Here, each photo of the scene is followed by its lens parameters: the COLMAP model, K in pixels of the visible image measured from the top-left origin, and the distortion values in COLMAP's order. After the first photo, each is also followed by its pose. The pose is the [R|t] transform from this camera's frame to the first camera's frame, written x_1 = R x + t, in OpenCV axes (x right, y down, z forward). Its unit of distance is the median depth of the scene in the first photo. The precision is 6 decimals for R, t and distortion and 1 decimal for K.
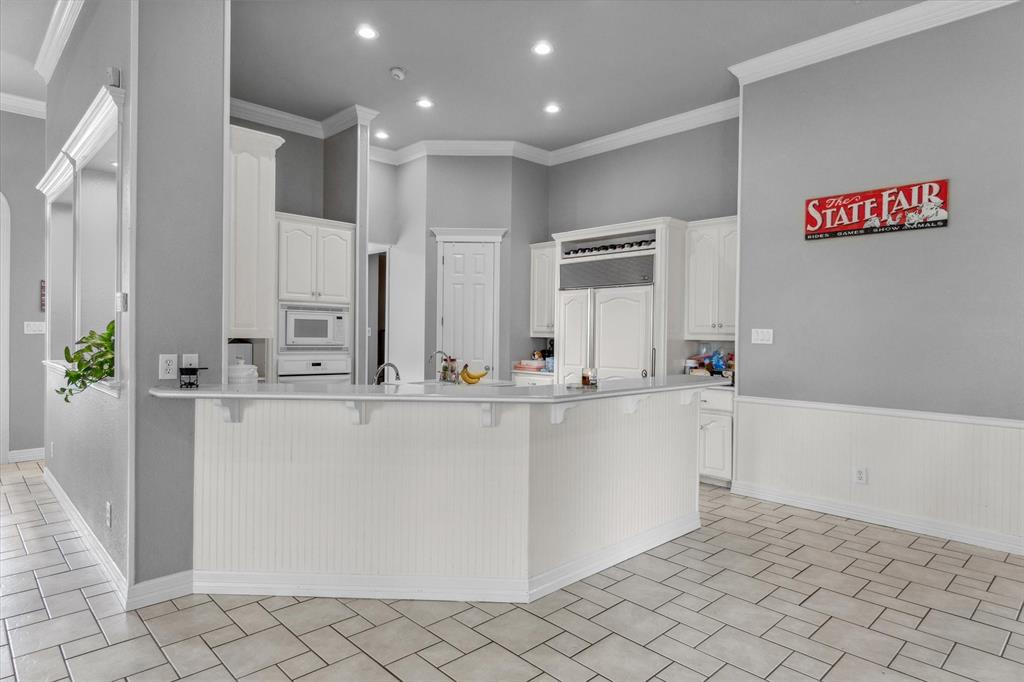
lens RADIAL K [[593.3, 0, 507.2], [0, 593.3, 335.6], [0, 0, 1]] dist [0.004969, 0.001208]
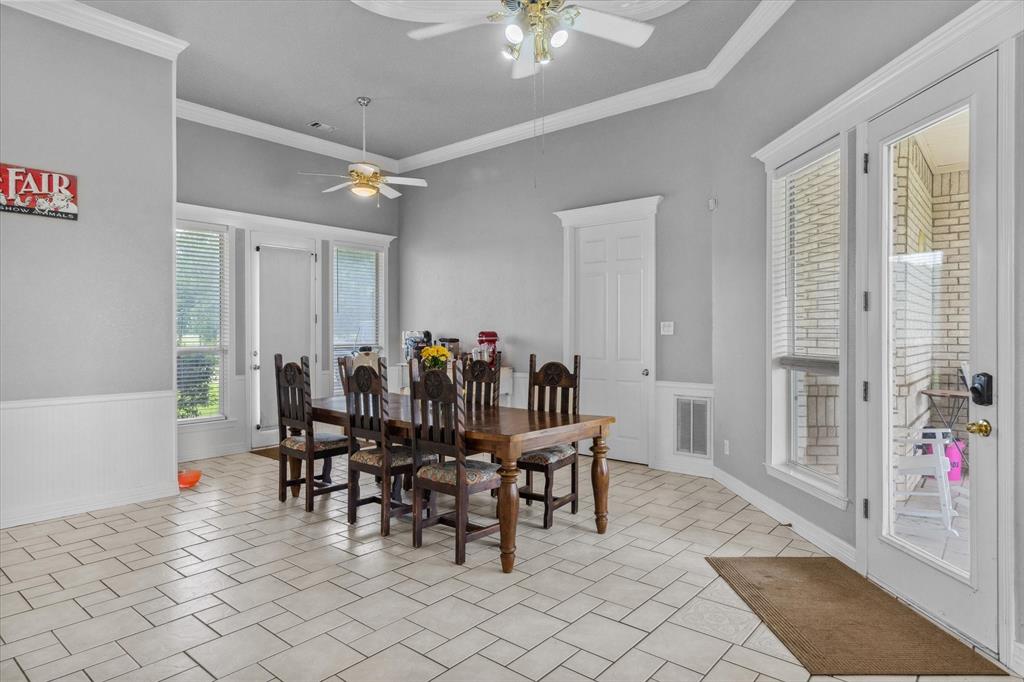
lens RADIAL K [[593.3, 0, 507.2], [0, 593.3, 335.6], [0, 0, 1]] dist [0.004969, 0.001208]
pose [[-0.105390, -0.013883, 0.994334, -0.390774], [0.004912, 0.999883, 0.014481, 0.010336], [-0.994419, 0.006411, -0.105309, 0.339385]]
